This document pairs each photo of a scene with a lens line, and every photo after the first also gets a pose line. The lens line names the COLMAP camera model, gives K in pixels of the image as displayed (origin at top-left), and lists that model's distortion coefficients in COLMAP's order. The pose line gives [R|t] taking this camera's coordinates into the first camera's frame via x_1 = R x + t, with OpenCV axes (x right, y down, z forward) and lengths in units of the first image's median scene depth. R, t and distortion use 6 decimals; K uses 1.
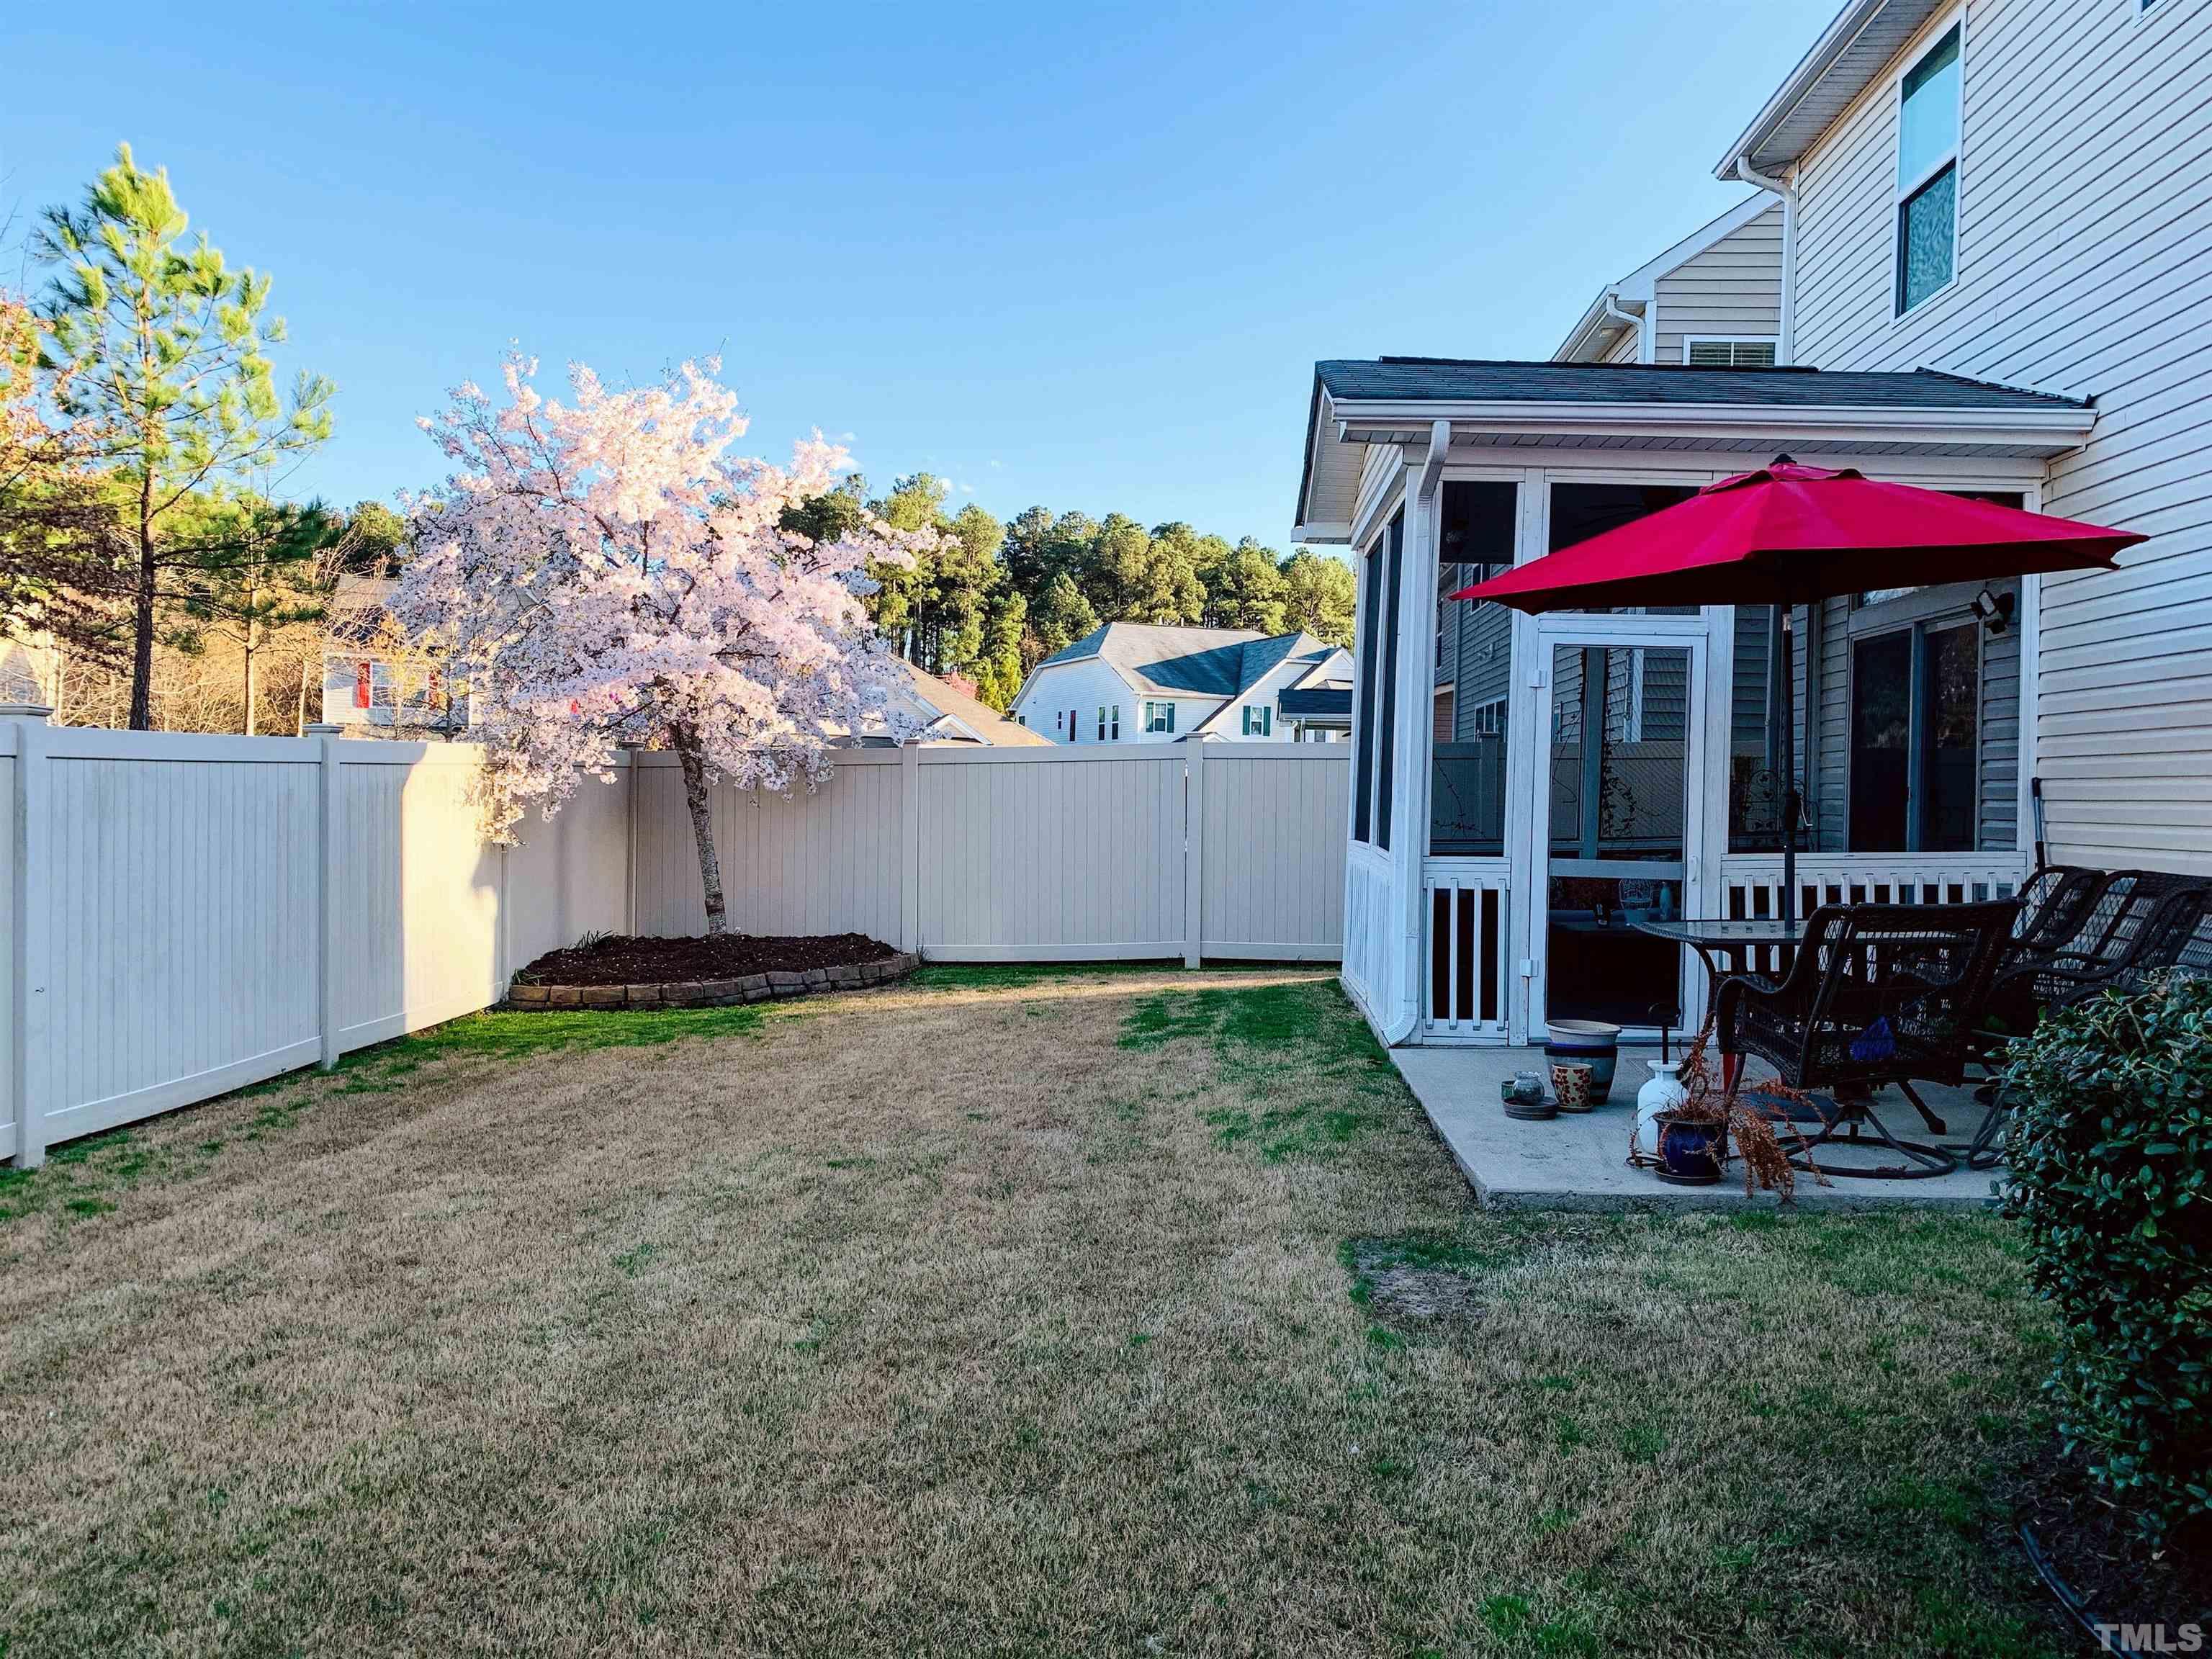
lens RADIAL K [[1676.7, 0, 1106.0], [0, 1676.7, 829.5], [0, 0, 1]] dist [0.007101, -0.001616]
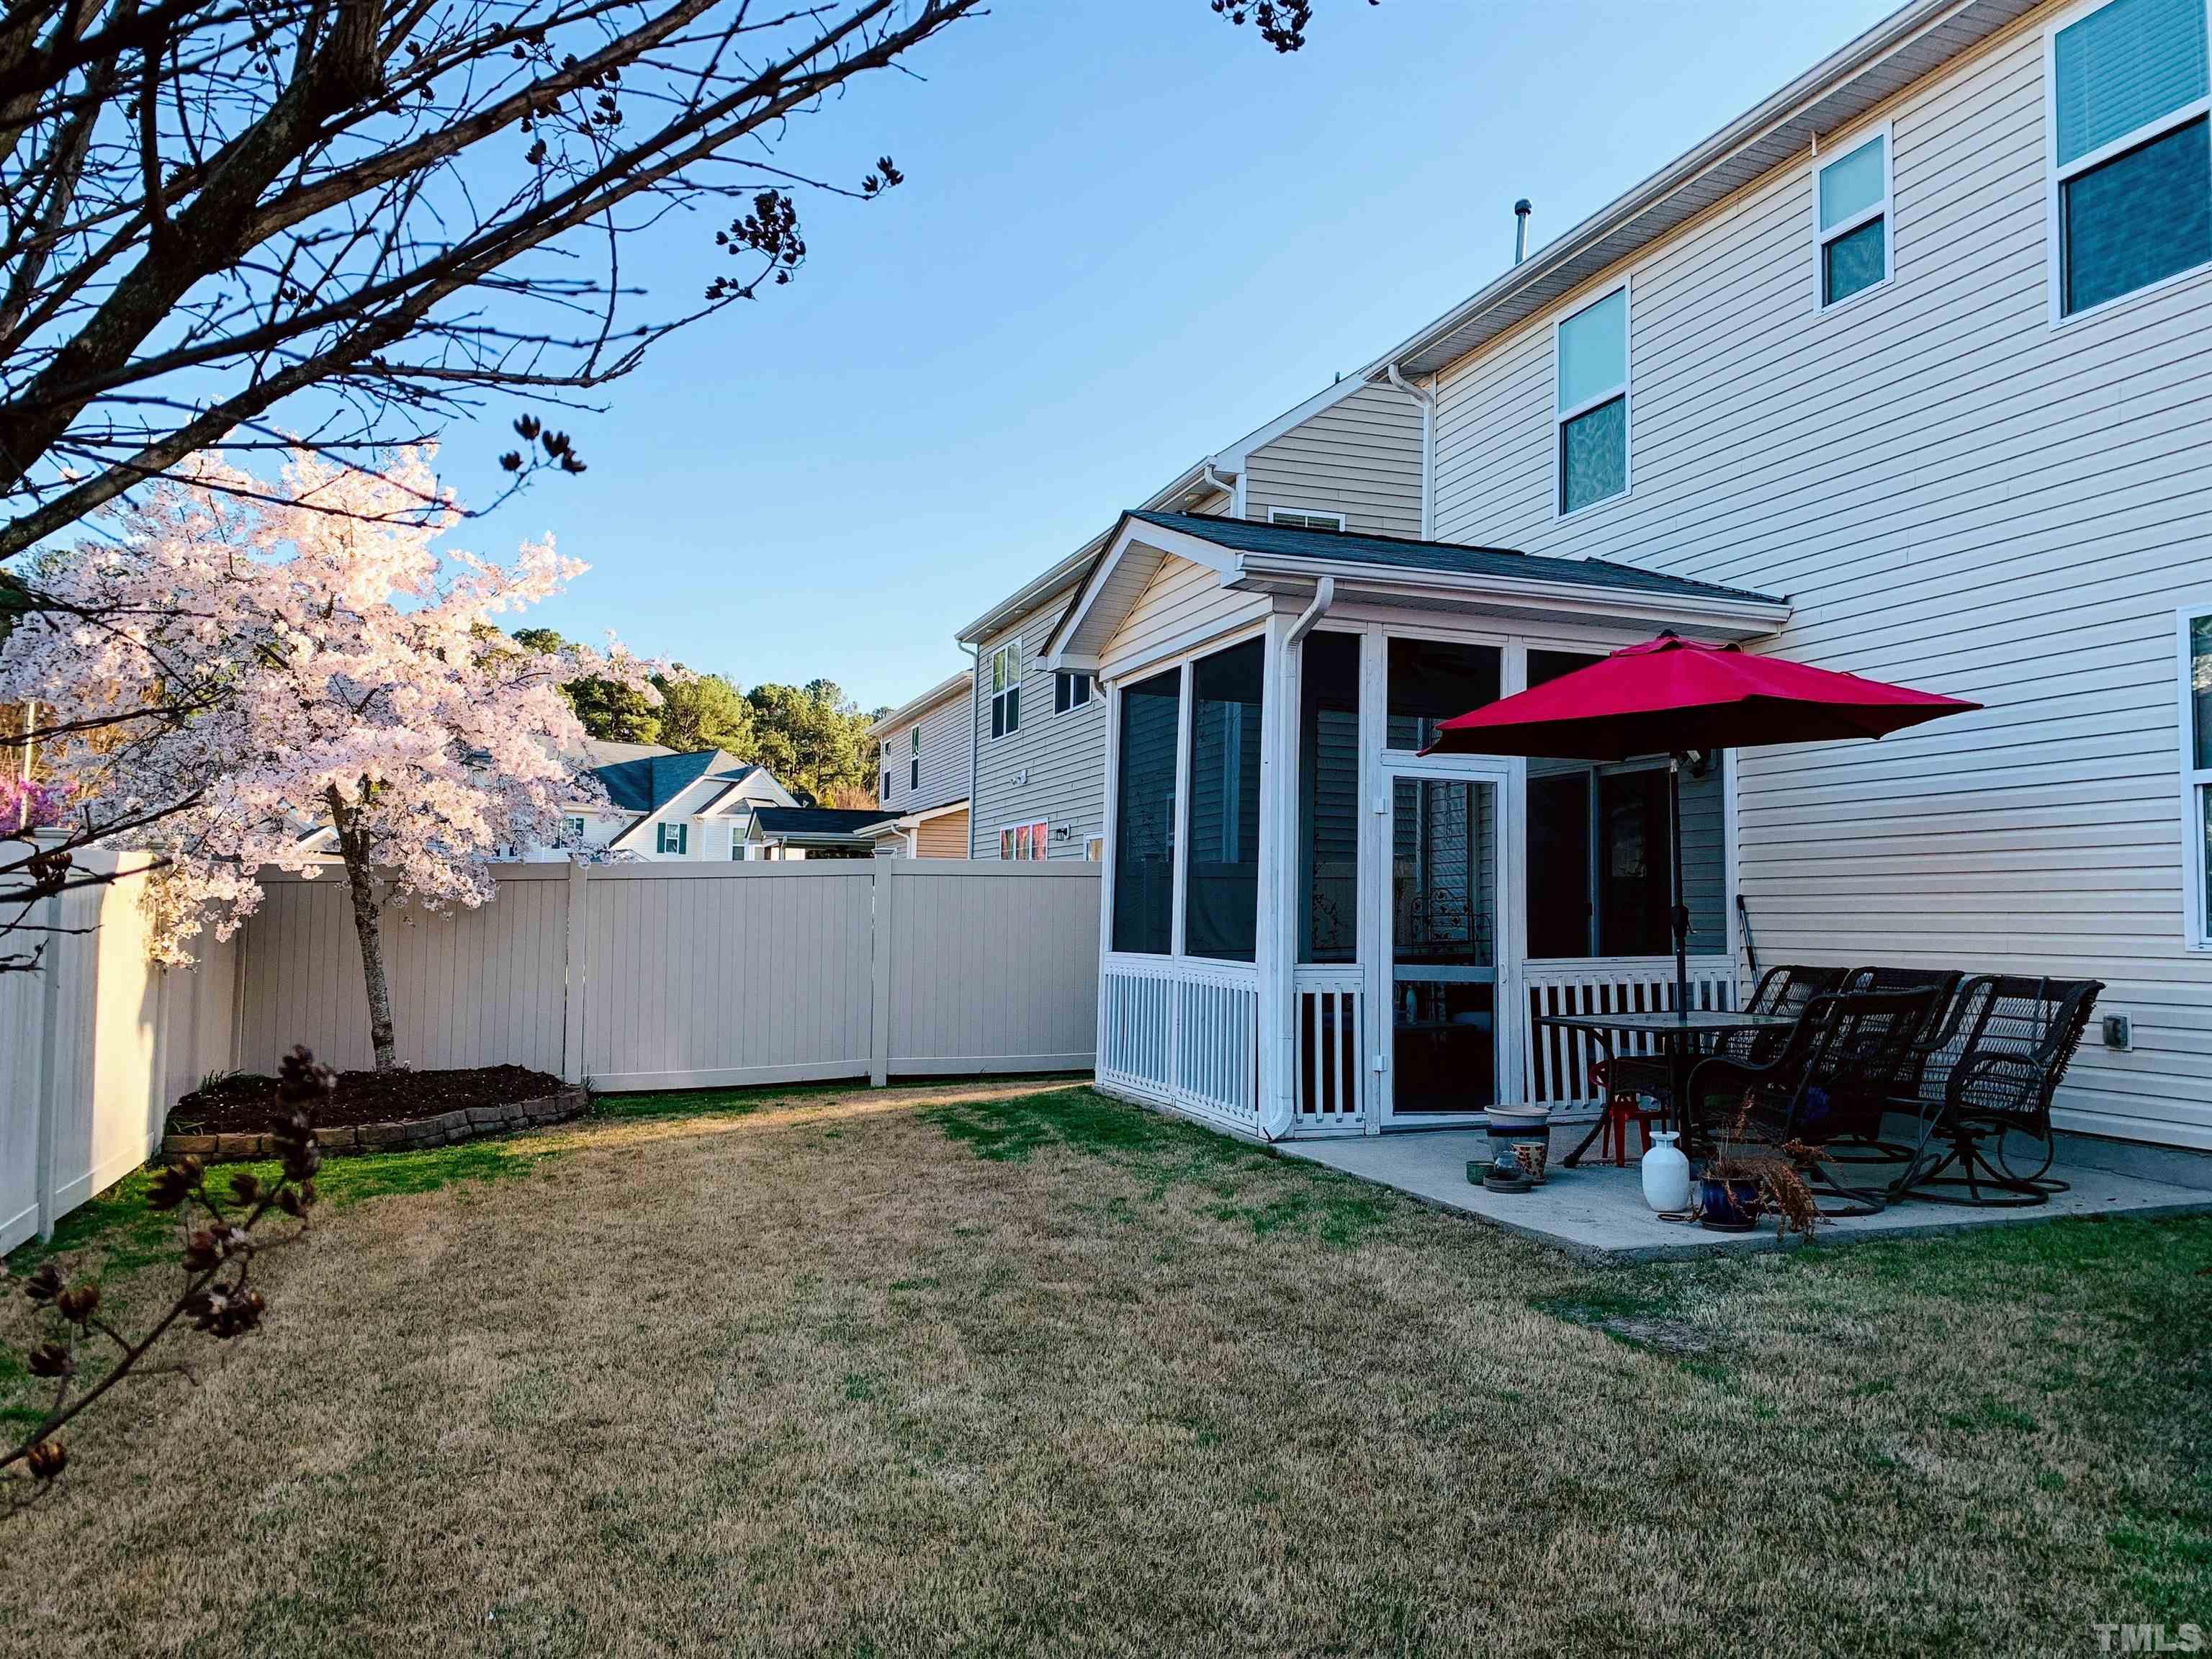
lens RADIAL K [[1639.9, 0, 1204.4], [0, 1639.9, 809.9], [0, 0, 1]] dist [0.067228, -0.092060]
pose [[0.928833, 0.021280, 0.369887, -0.263959], [0.009971, 0.996552, -0.082373, 0.003088], [-0.370365, 0.080199, 0.925418, 0.015868]]
